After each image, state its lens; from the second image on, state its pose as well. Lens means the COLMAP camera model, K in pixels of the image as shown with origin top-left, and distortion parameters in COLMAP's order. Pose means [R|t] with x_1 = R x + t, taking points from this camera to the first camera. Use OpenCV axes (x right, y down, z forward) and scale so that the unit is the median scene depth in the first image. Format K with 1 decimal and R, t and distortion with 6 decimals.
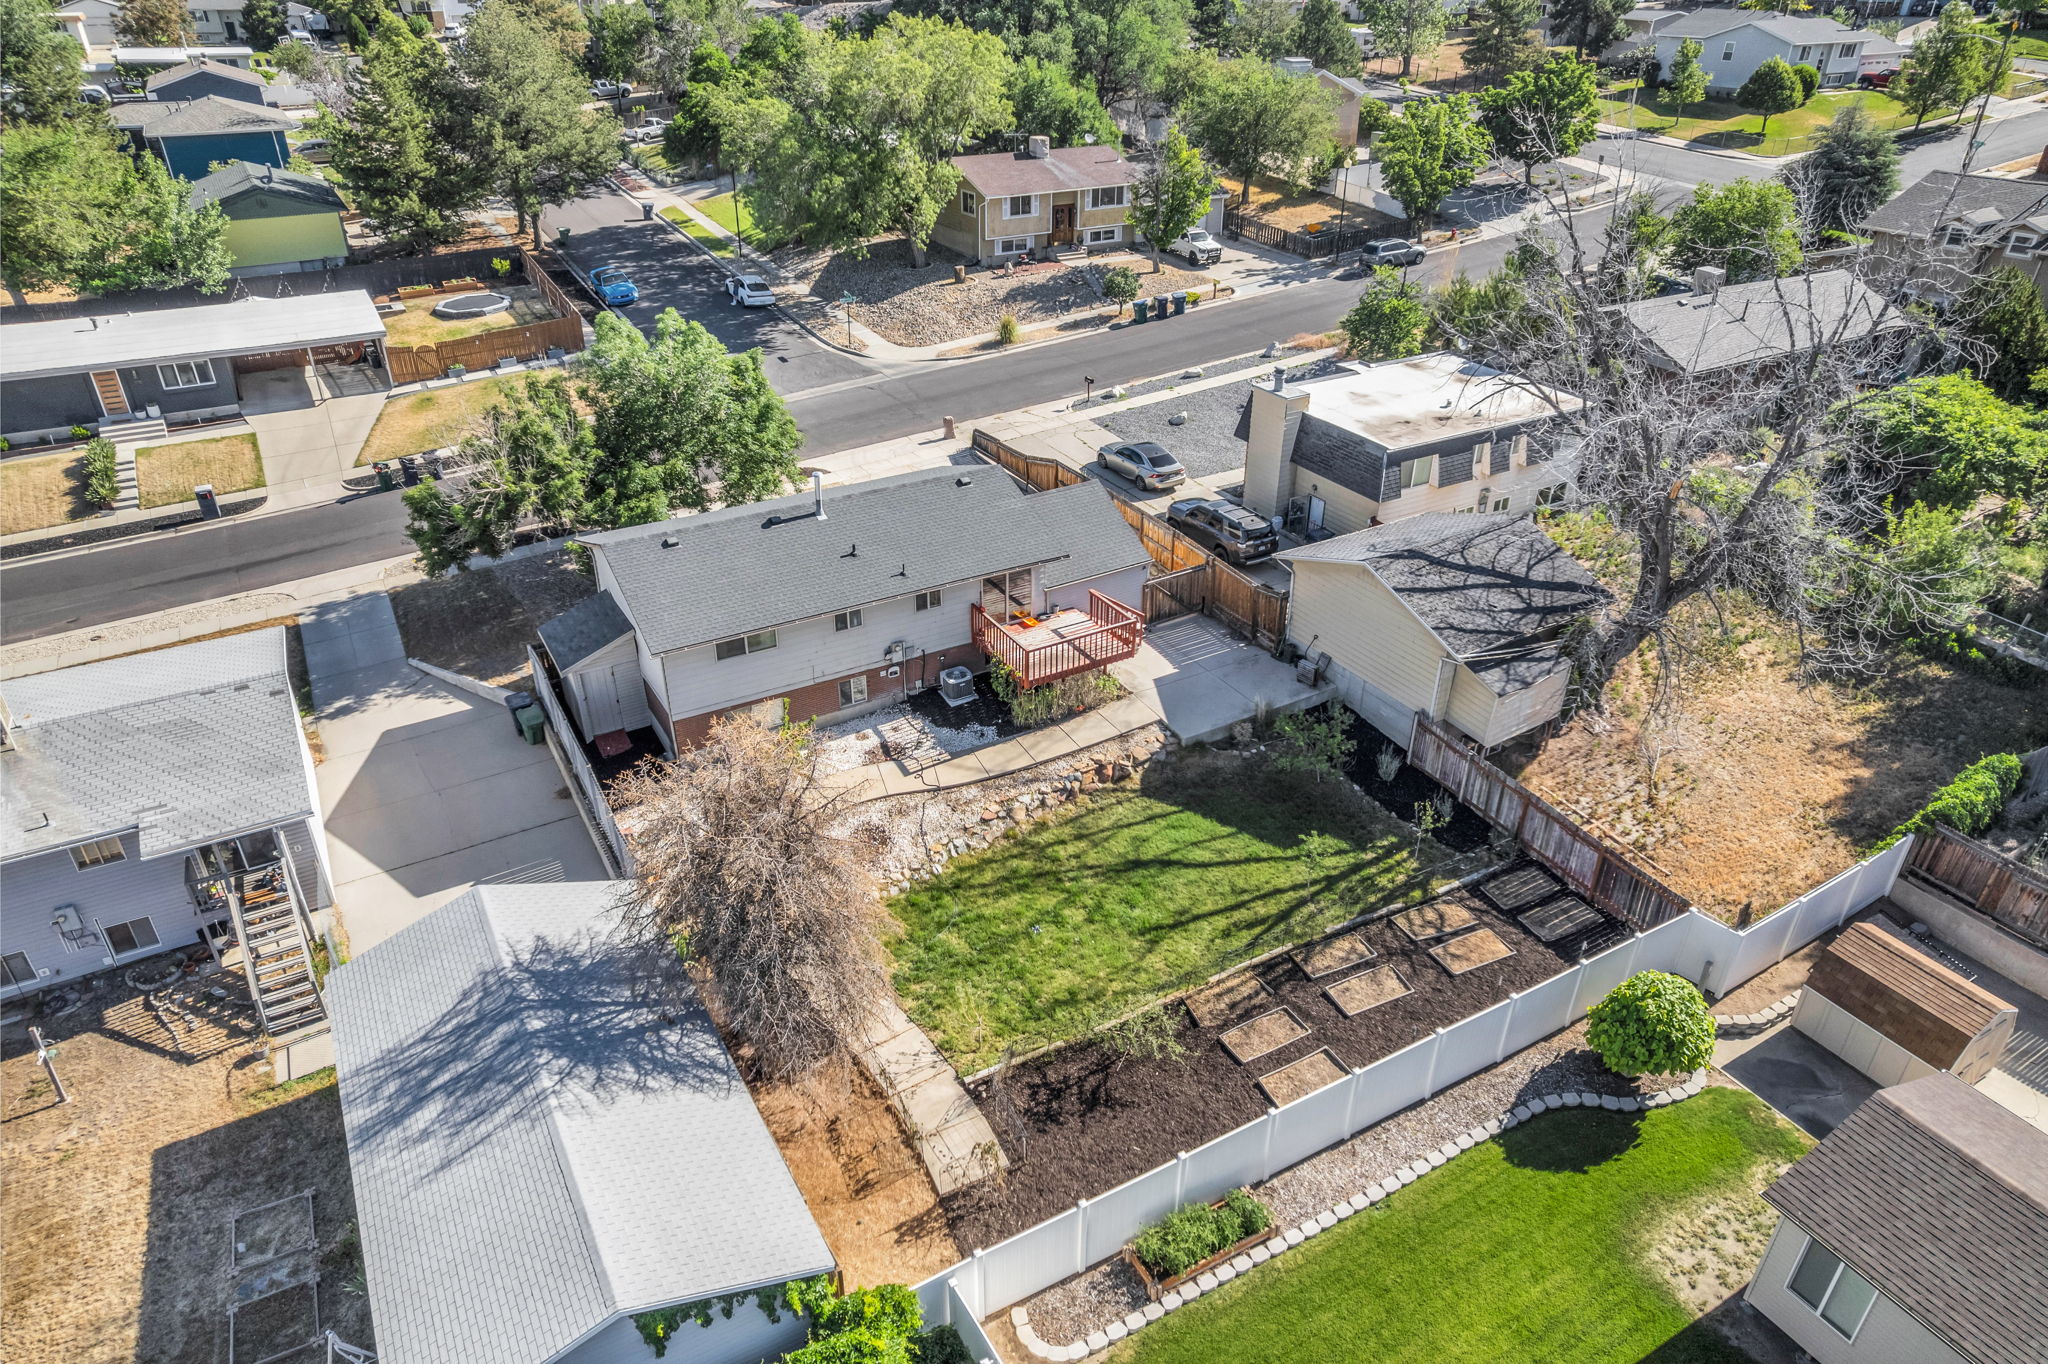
lens RADIAL K [[1288.2, 0, 1024.0], [0, 1288.2, 682.0], [0, 0, 1]] dist [-0.065777, 0.060086]
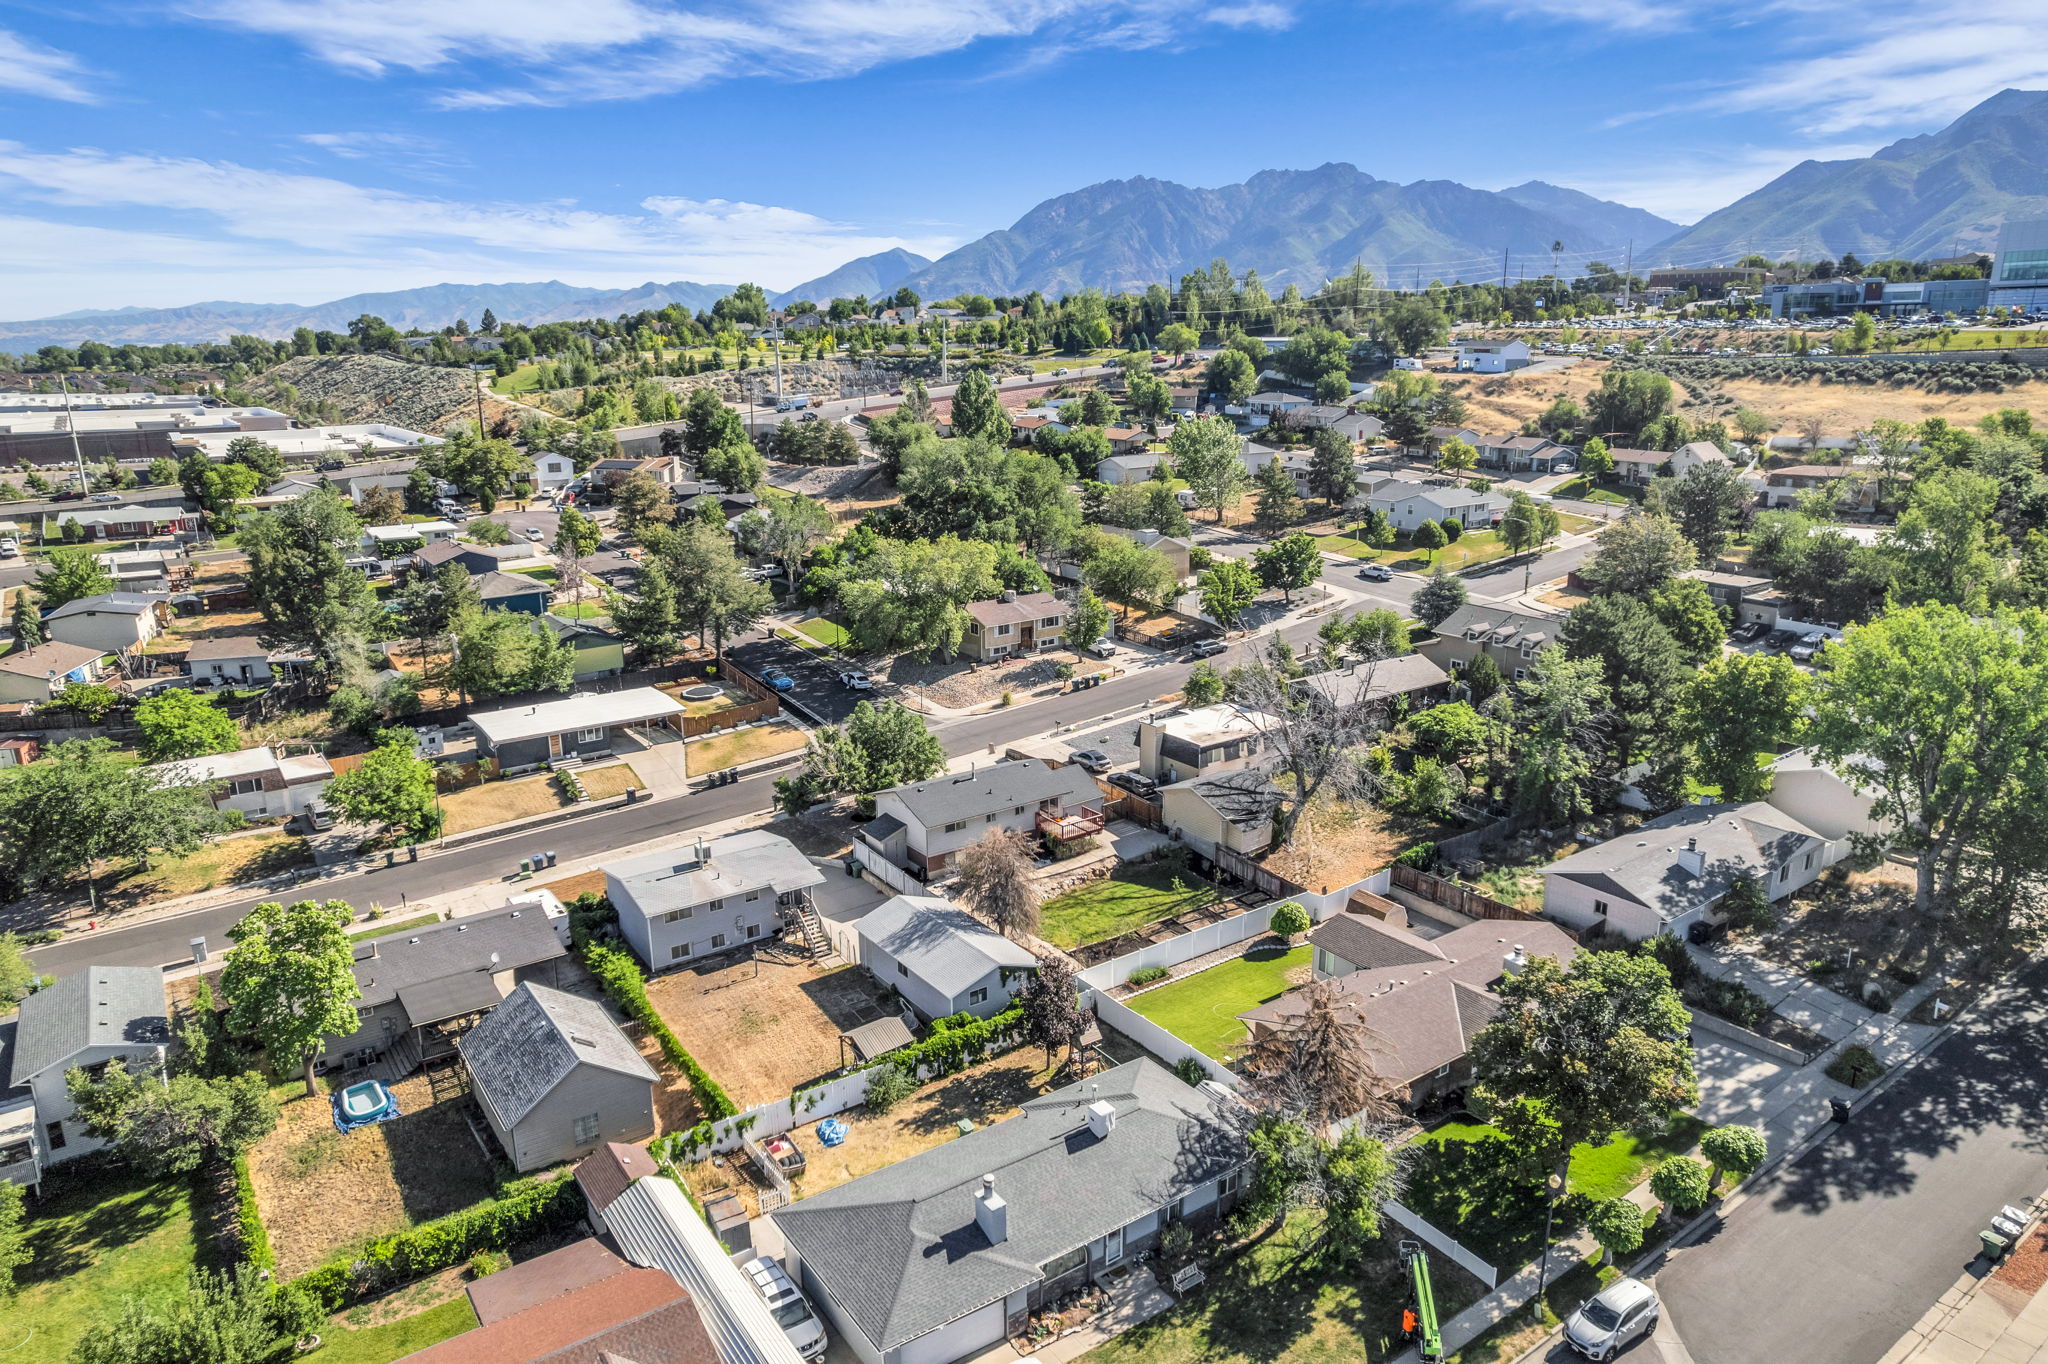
lens RADIAL K [[1288.2, 0, 1024.0], [0, 1288.2, 682.0], [0, 0, 1]] dist [-0.065777, 0.060086]
pose [[0.995323, -0.034314, 0.090303, -0.184227], [0.056709, 0.964310, -0.258631, 0.222687], [-0.078205, 0.262543, 0.961746, -0.954585]]
